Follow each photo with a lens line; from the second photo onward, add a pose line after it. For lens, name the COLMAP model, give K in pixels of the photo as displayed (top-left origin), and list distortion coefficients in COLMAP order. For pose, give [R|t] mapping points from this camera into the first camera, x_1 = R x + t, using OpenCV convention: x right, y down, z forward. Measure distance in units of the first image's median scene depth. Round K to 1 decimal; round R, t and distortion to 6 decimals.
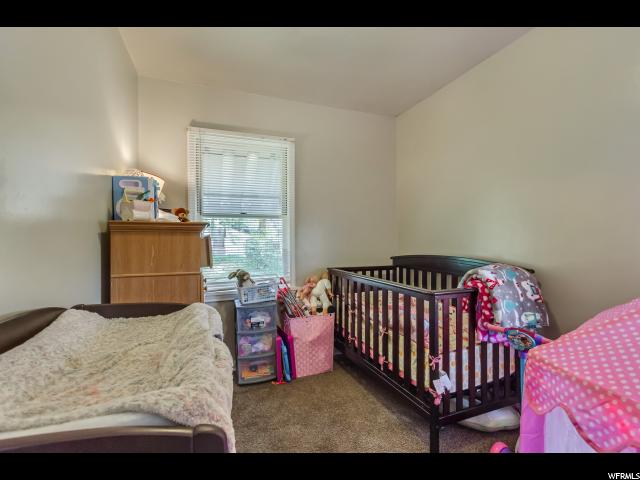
lens RADIAL K [[300.0, 0, 321.5], [0, 300.0, 238.9], [0, 0, 1]] dist [0.010847, -0.003952]
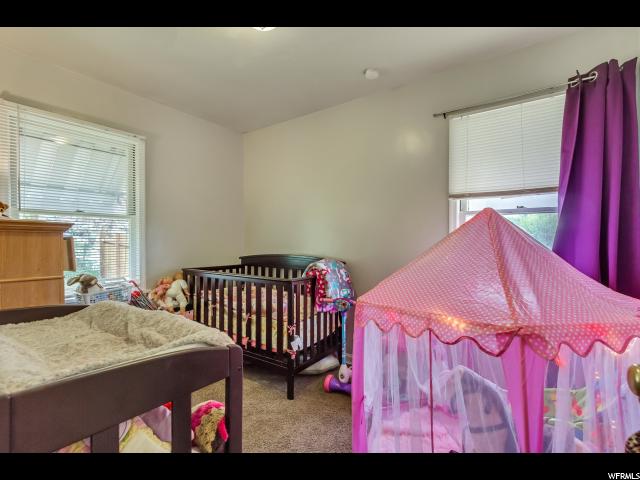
lens RADIAL K [[321.5, 0, 319.3], [0, 321.5, 242.0], [0, 0, 1]] dist [-0.004922, -0.000707]
pose [[0.827193, 0.004816, 0.561897, -0.311919], [-0.007668, 0.999967, 0.002717, -0.003339], [-0.561866, -0.006556, 0.827202, -0.266481]]
